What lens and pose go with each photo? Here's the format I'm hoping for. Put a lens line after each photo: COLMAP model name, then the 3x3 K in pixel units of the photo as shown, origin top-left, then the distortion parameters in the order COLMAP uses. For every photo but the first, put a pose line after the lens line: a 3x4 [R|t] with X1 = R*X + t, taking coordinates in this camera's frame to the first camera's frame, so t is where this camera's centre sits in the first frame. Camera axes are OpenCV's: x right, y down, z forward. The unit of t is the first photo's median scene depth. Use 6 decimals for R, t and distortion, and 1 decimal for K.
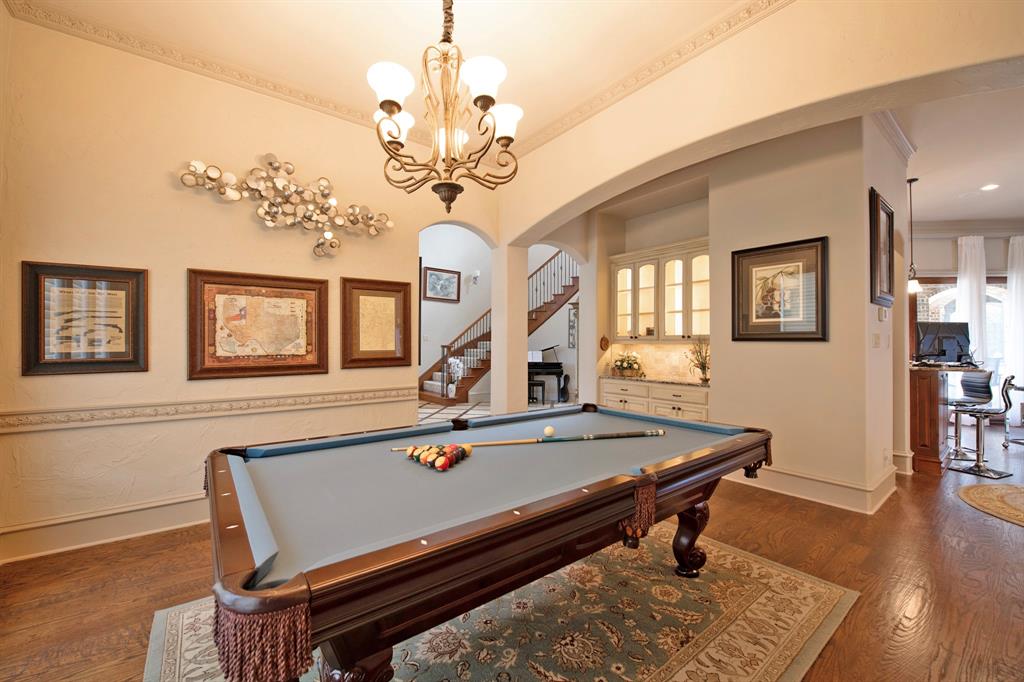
lens RADIAL K [[407.4, 0, 510.2], [0, 407.4, 344.2], [0, 0, 1]] dist [-0.021959, -0.000457]
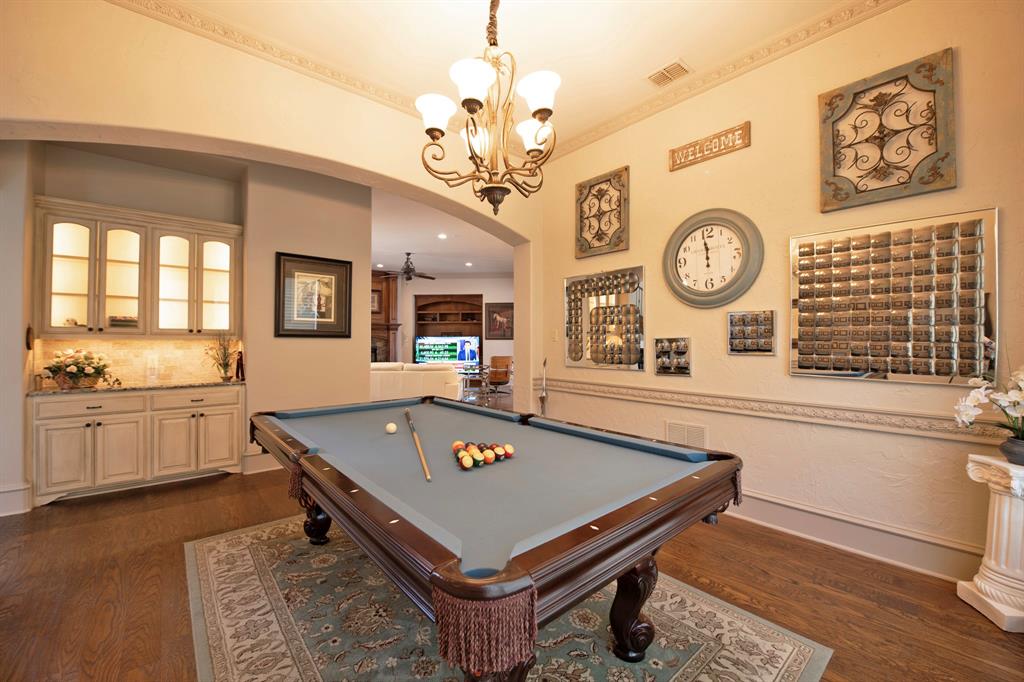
lens RADIAL K [[407.4, 0, 510.8], [0, 407.4, 340.0], [0, 0, 1]] dist [-0.021959, -0.000457]
pose [[-0.076185, 0.006312, 0.997074, -0.459243], [0.001200, 0.999980, -0.006239, 0.006687], [-0.997093, 0.000722, -0.076192, 0.396206]]
